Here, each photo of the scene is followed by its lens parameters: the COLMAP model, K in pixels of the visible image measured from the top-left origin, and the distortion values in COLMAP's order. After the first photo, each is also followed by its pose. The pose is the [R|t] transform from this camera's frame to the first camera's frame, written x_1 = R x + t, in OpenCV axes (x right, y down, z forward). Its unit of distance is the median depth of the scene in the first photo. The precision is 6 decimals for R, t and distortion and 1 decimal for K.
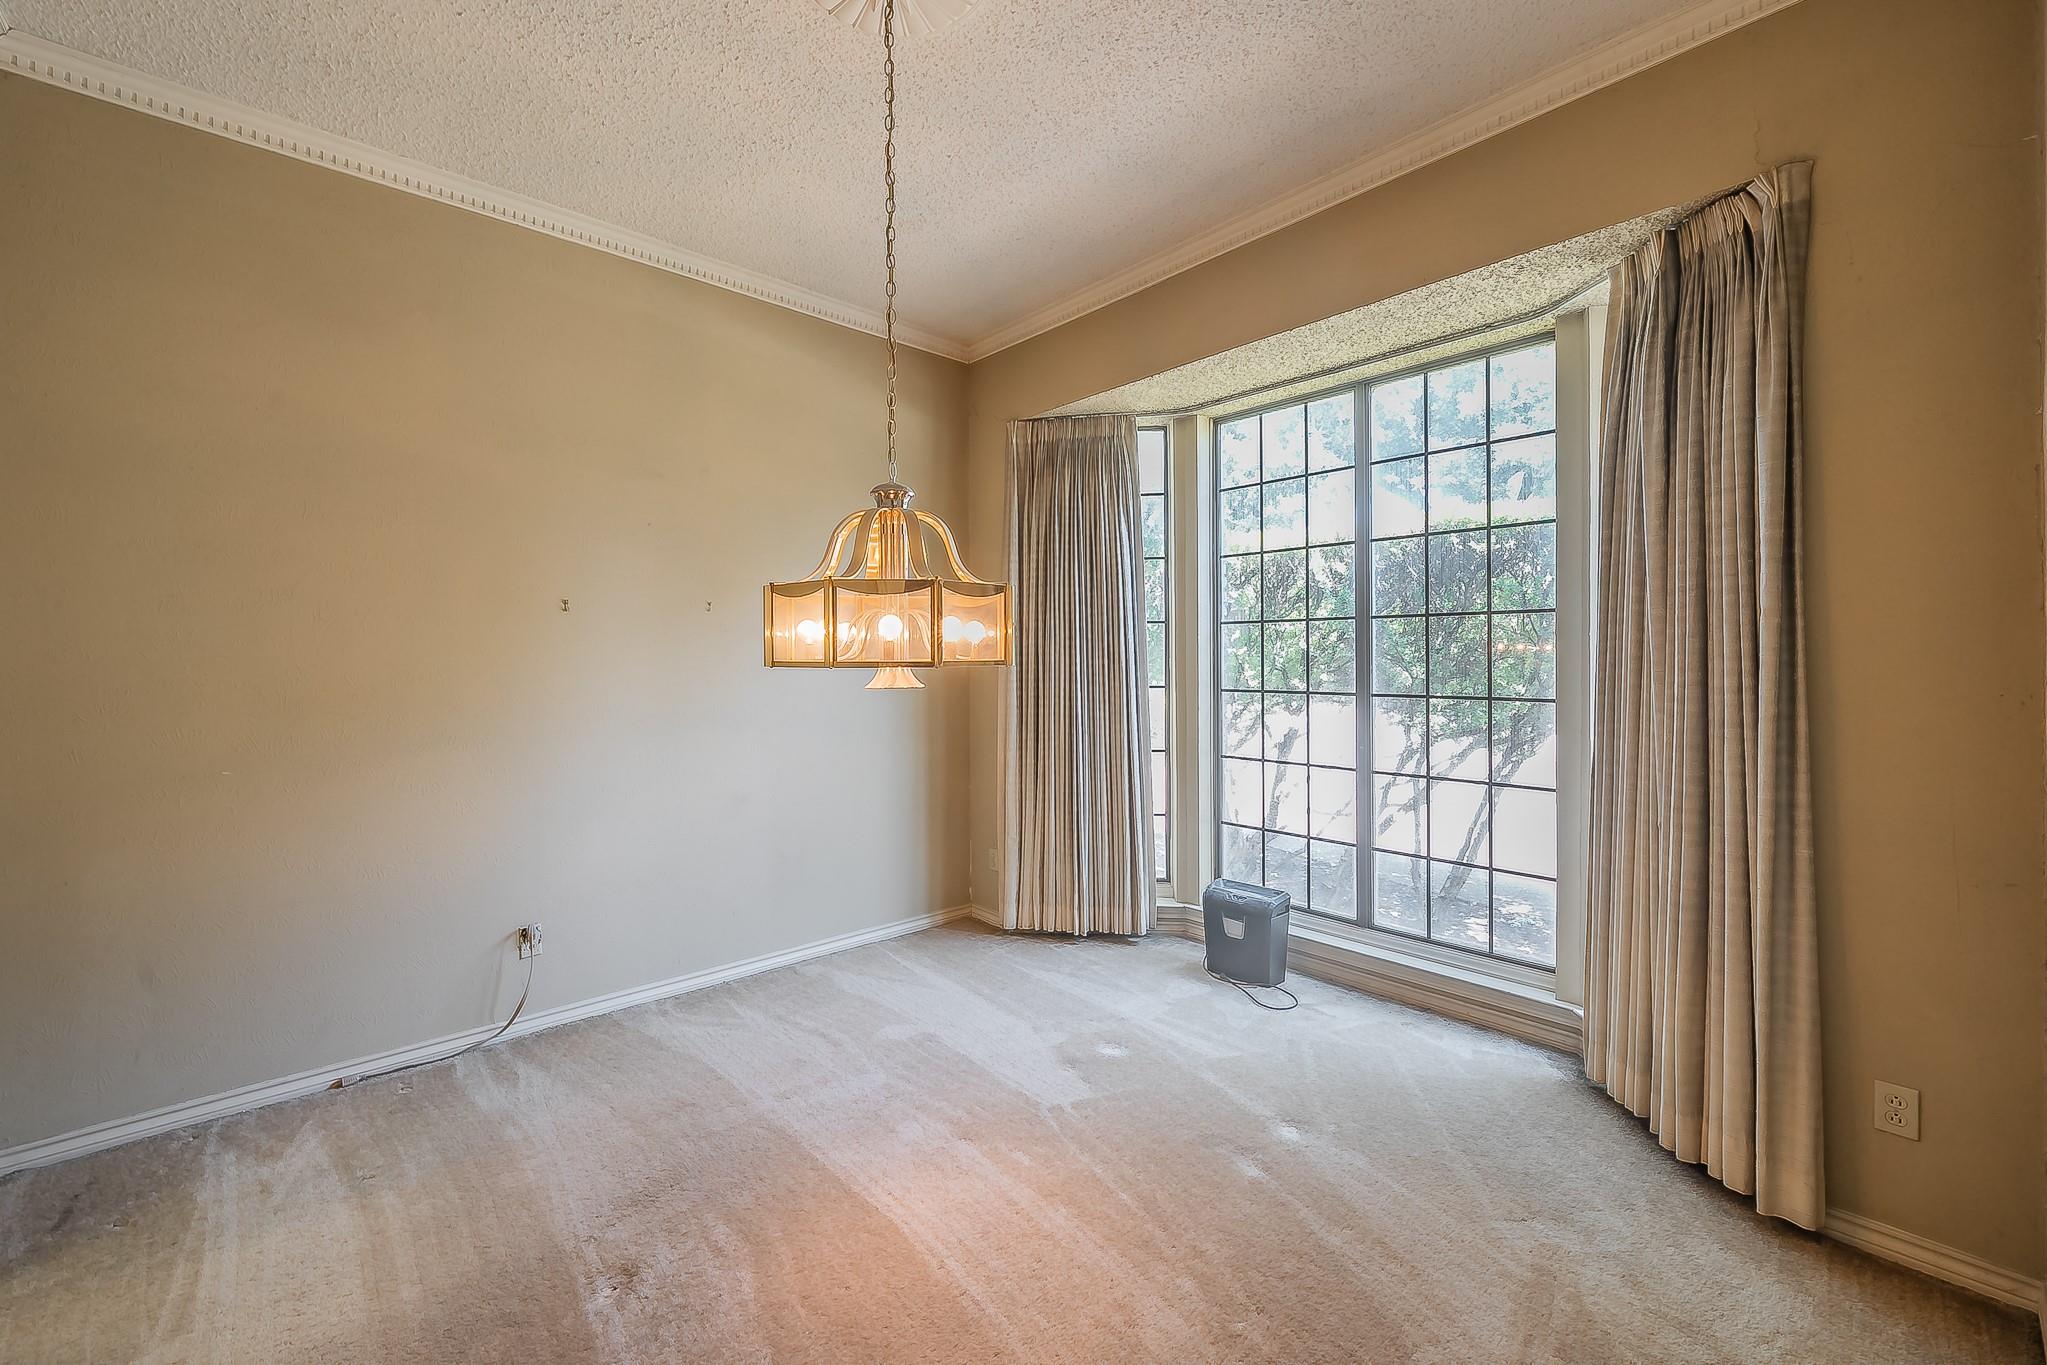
lens RADIAL K [[913.0, 0, 1021.5], [0, 913.0, 644.9], [0, 0, 1]] dist [0.001574, 0.000053]
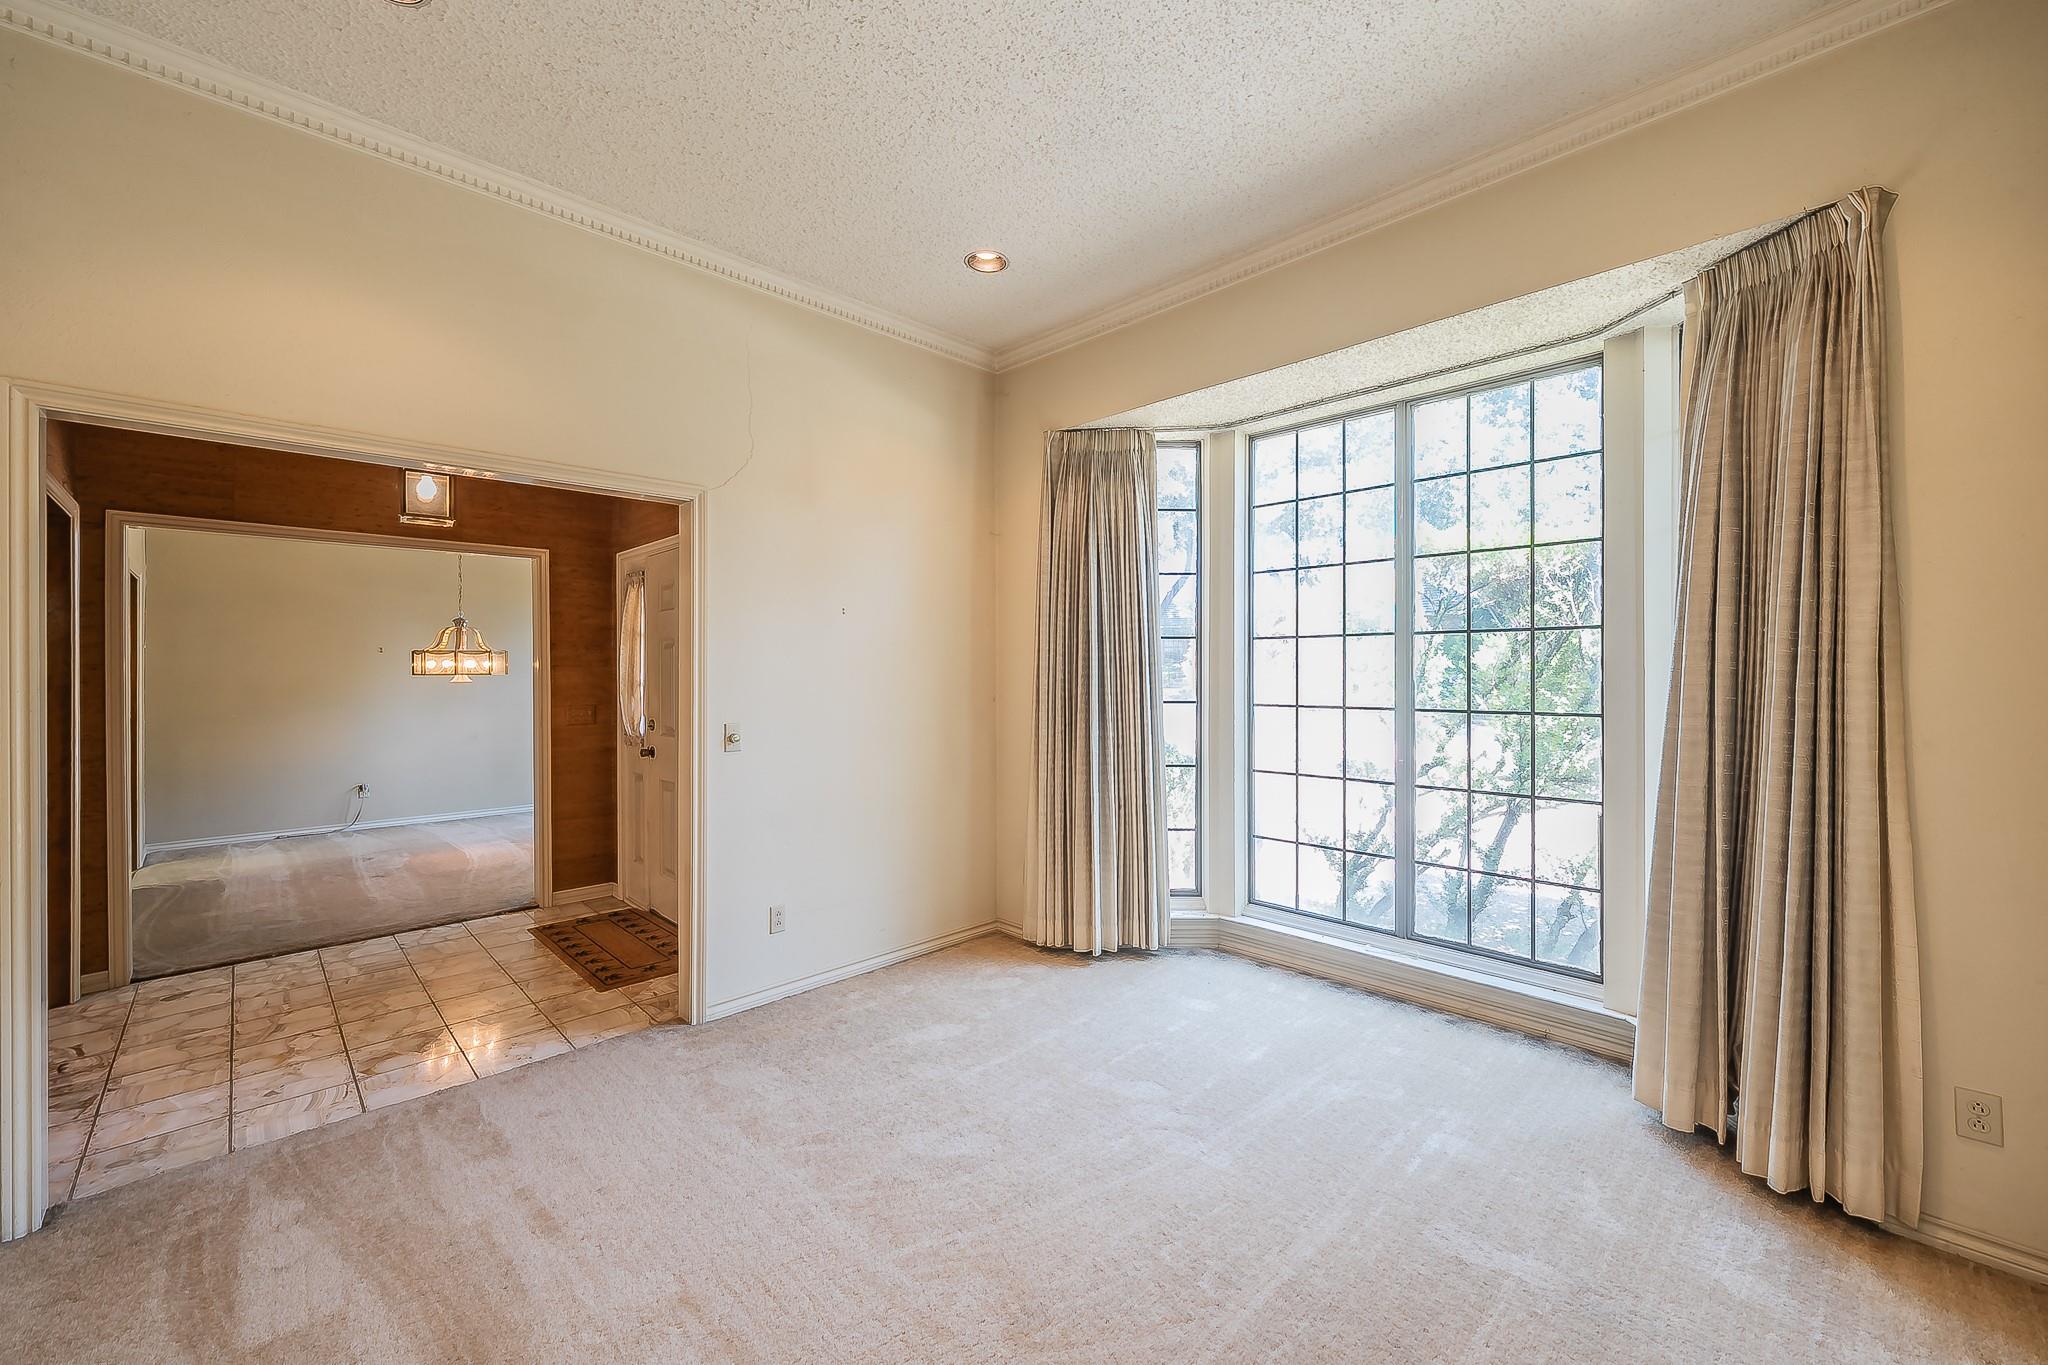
lens RADIAL K [[786.8, 0, 1033.5], [0, 786.8, 648.7], [0, 0, 1]] dist [-0.002201, -0.000174]
pose [[0.992218, 0.002401, 0.124492, -0.138688], [-0.000386, 0.999869, -0.016200, 0.001374], [-0.124515, 0.016026, 0.992088, 0.181205]]
